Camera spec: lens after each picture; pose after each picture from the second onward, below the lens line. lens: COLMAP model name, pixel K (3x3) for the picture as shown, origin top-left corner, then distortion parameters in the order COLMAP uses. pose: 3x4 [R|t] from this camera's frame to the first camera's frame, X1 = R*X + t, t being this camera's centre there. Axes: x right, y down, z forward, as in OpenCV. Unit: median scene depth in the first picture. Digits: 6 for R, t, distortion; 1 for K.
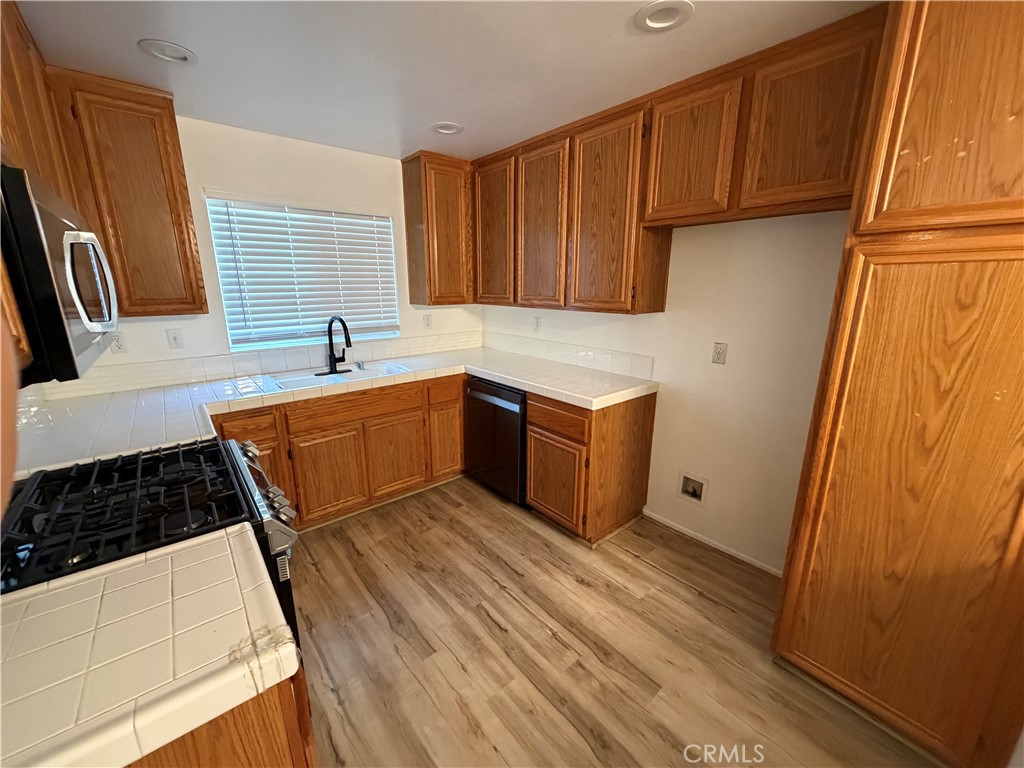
lens RADIAL K [[407.9, 0, 509.8], [0, 407.9, 381.7], [0, 0, 1]] dist [-0.000256, -0.000899]
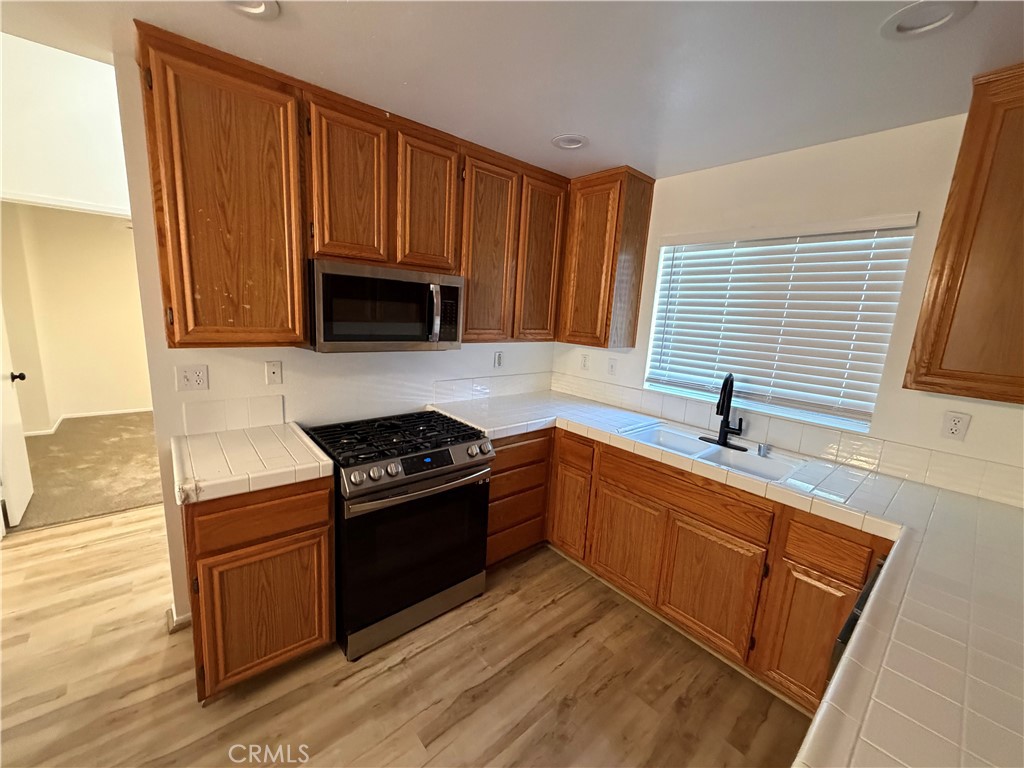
lens RADIAL K [[407.9, 0, 511.6], [0, 407.9, 383.3], [0, 0, 1]] dist [-0.000256, -0.000899]
pose [[0.010749, 0.180288, -0.983555, 0.349617], [-0.290543, 0.941739, 0.169447, -0.165775], [0.956802, 0.283943, 0.062504, 0.610446]]
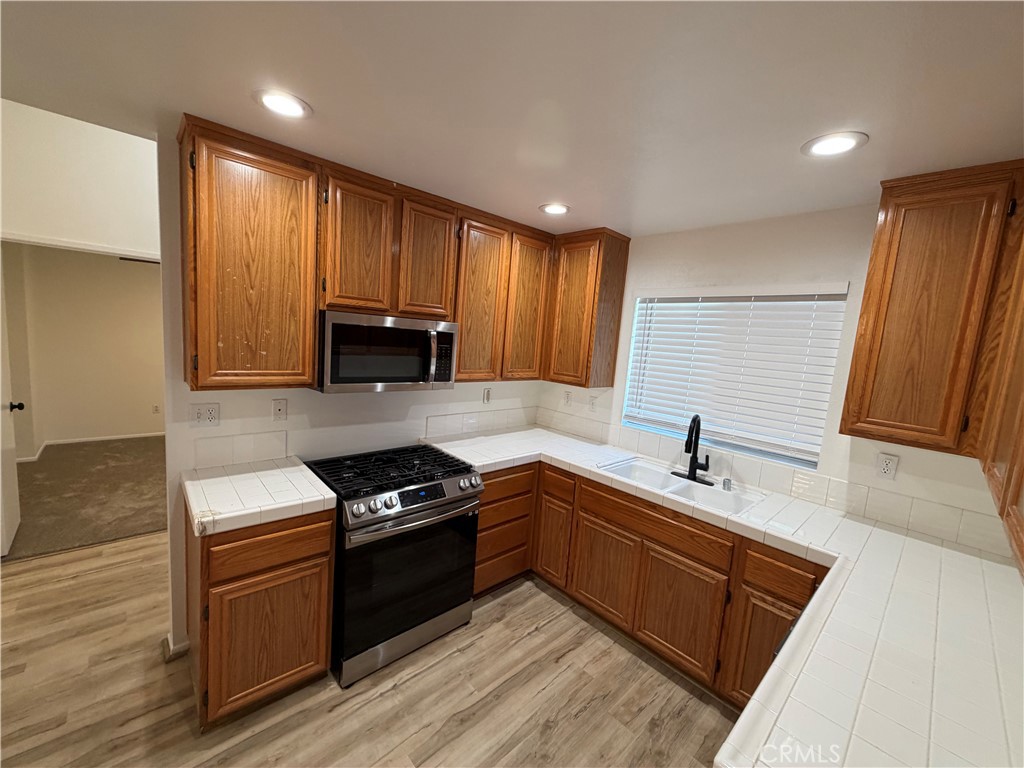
lens RADIAL K [[407.9, 0, 511.6], [0, 407.9, 382.7], [0, 0, 1]] dist [-0.000256, -0.000899]
pose [[0.046454, 0.118327, -0.991887, 0.422105], [-0.308352, 0.946166, 0.098431, -0.203306], [0.950137, 0.301278, 0.080440, 0.587411]]
